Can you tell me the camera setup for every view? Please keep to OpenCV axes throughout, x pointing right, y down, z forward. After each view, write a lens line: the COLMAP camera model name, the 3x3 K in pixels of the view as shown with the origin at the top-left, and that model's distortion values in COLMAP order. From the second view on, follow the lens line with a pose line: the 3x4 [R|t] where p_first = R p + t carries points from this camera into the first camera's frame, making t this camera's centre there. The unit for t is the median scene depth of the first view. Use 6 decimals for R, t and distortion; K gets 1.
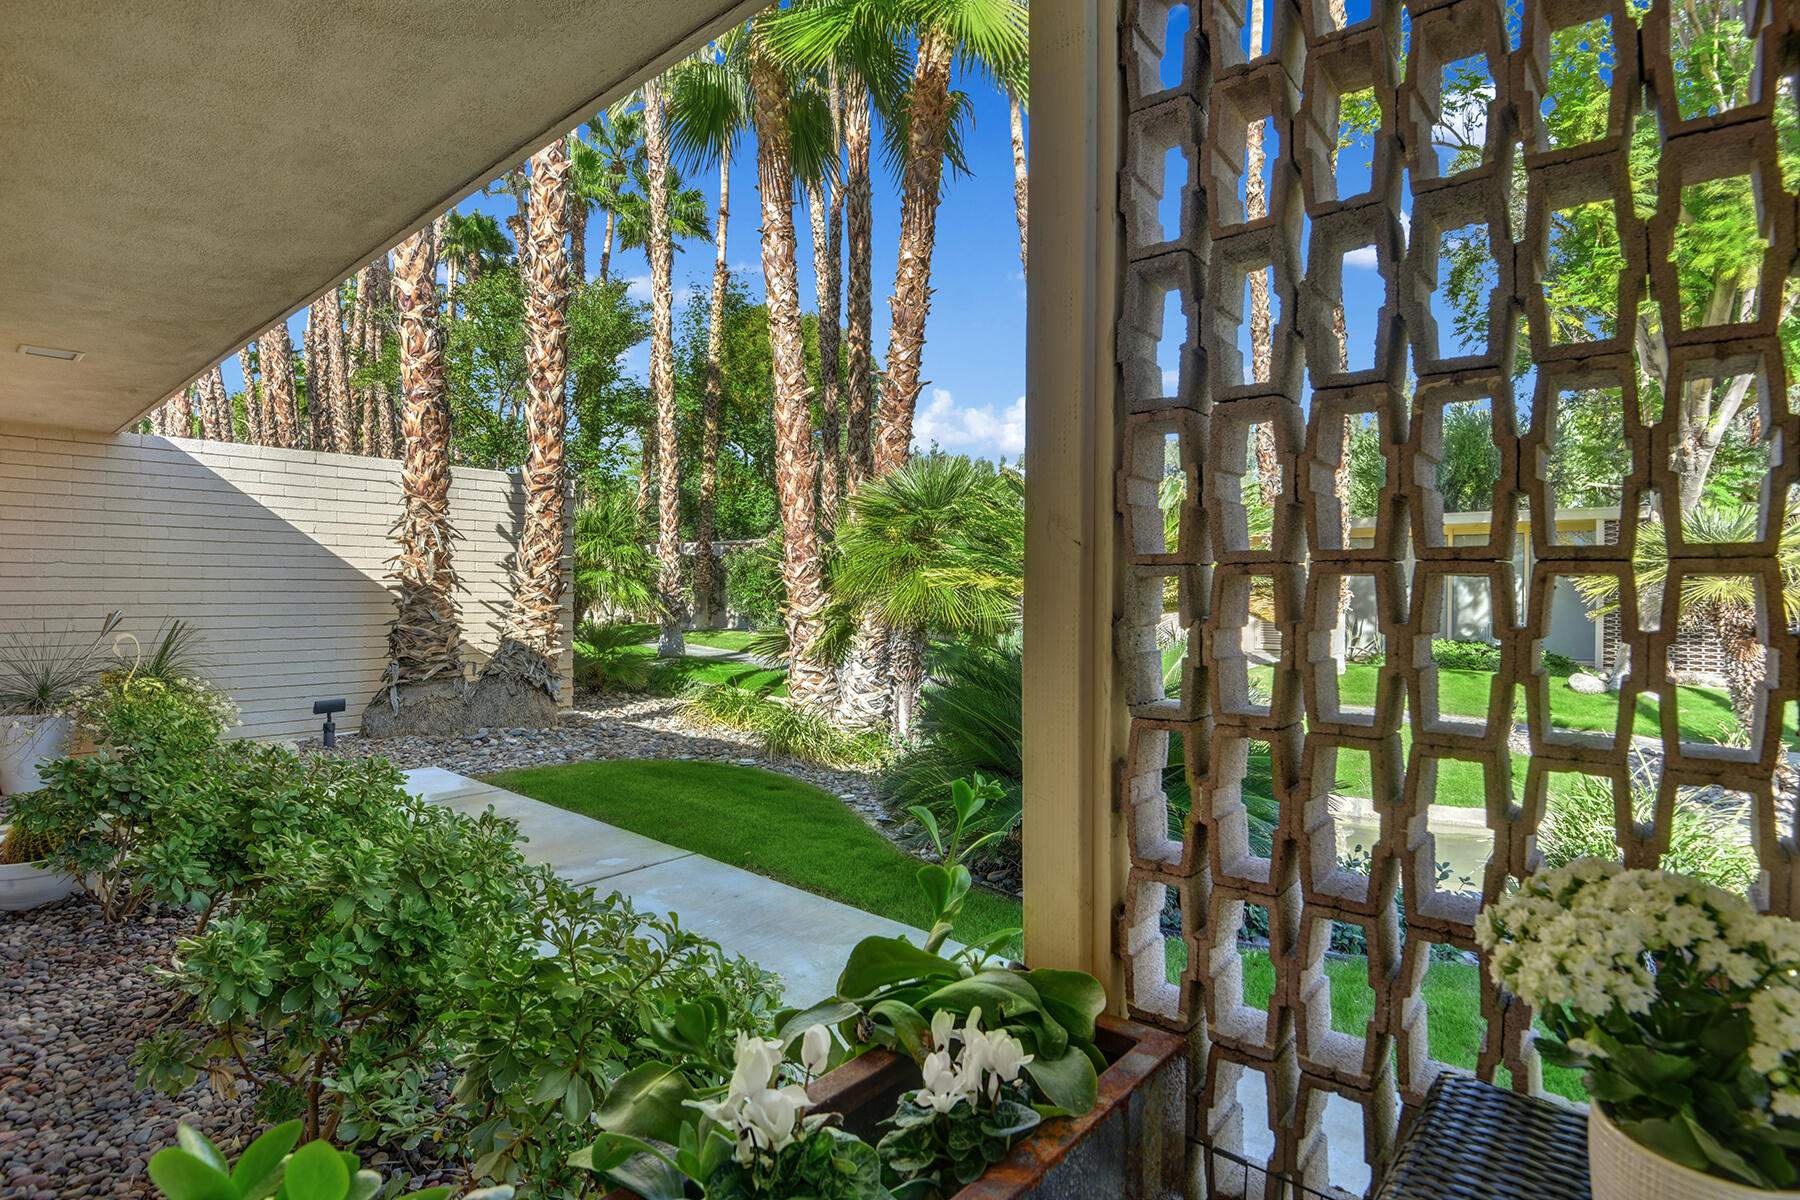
lens RADIAL K [[912.1, 0, 905.0], [0, 912.1, 602.7], [0, 0, 1]] dist [0.000742, -0.008315]
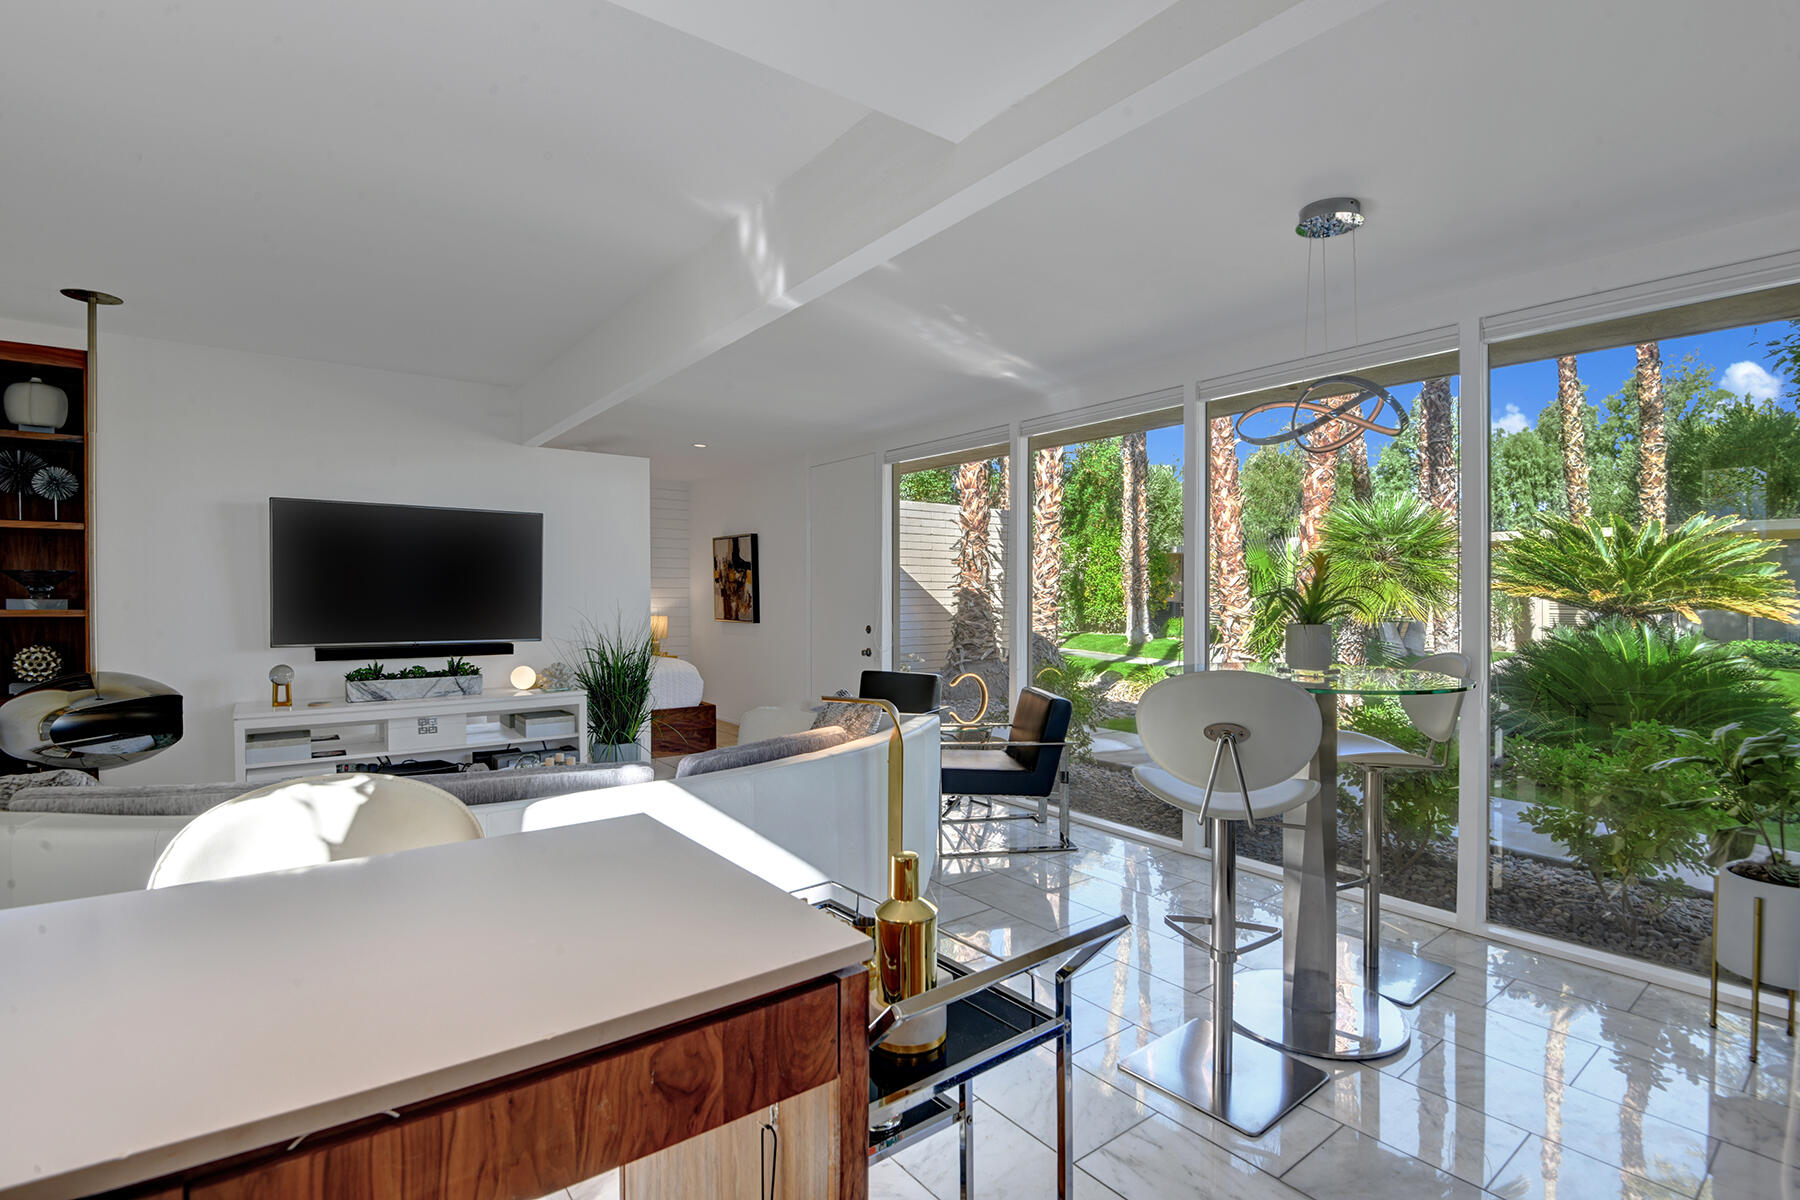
lens RADIAL K [[829.4, 0, 915.2], [0, 829.4, 595.8], [0, 0, 1]] dist [-0.028967, -0.003670]
pose [[0.975023, -0.002819, -0.222086, -0.320553], [0.000562, 0.999948, -0.010225, -0.002002], [0.222103, 0.009845, 0.974973, -0.262000]]
